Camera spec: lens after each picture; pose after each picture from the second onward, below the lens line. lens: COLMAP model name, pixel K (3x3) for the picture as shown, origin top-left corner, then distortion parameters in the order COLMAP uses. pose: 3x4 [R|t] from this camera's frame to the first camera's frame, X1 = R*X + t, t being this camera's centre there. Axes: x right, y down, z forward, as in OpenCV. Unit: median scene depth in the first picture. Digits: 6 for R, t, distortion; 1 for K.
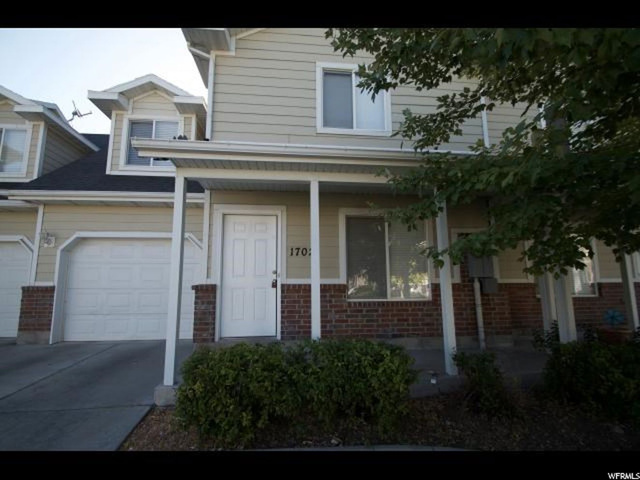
lens RADIAL K [[279.8, 0, 321.3], [0, 279.8, 241.4], [0, 0, 1]] dist [-0.006580, -0.003211]
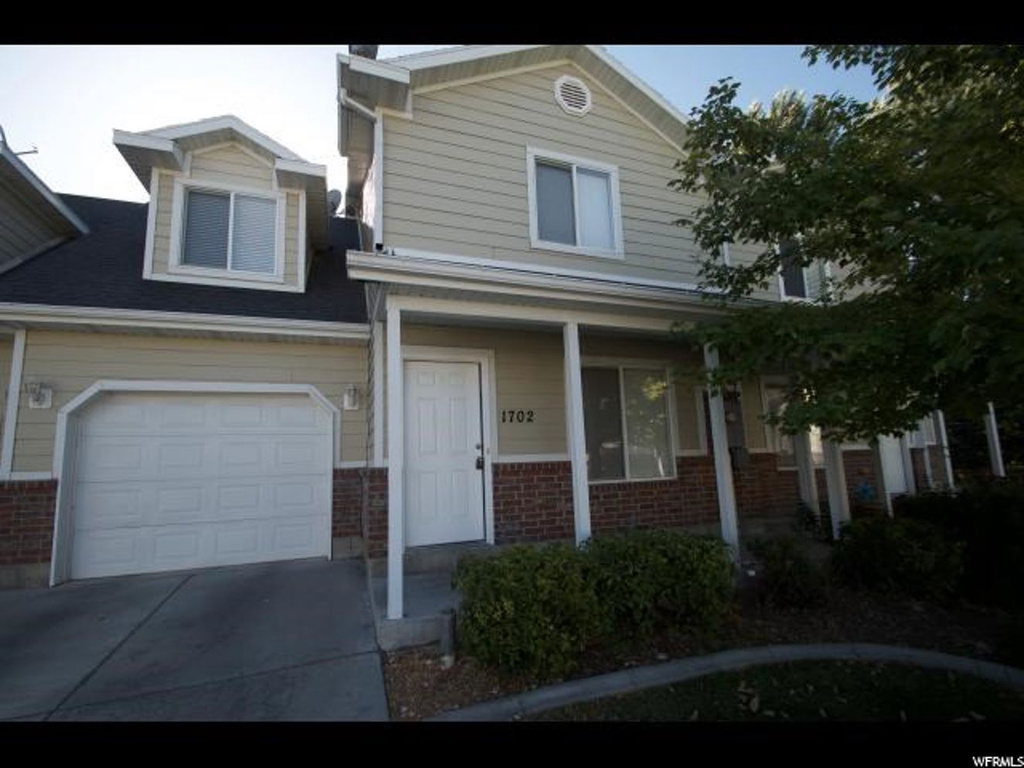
lens RADIAL K [[447.7, 0, 503.2], [0, 447.7, 384.3], [0, 0, 1]] dist [-0.006580, -0.003211]
pose [[0.969289, 0.013385, 0.245558, -0.351147], [-0.009511, 0.999811, -0.016957, -0.021908], [-0.245739, 0.014101, 0.969233, -0.072084]]
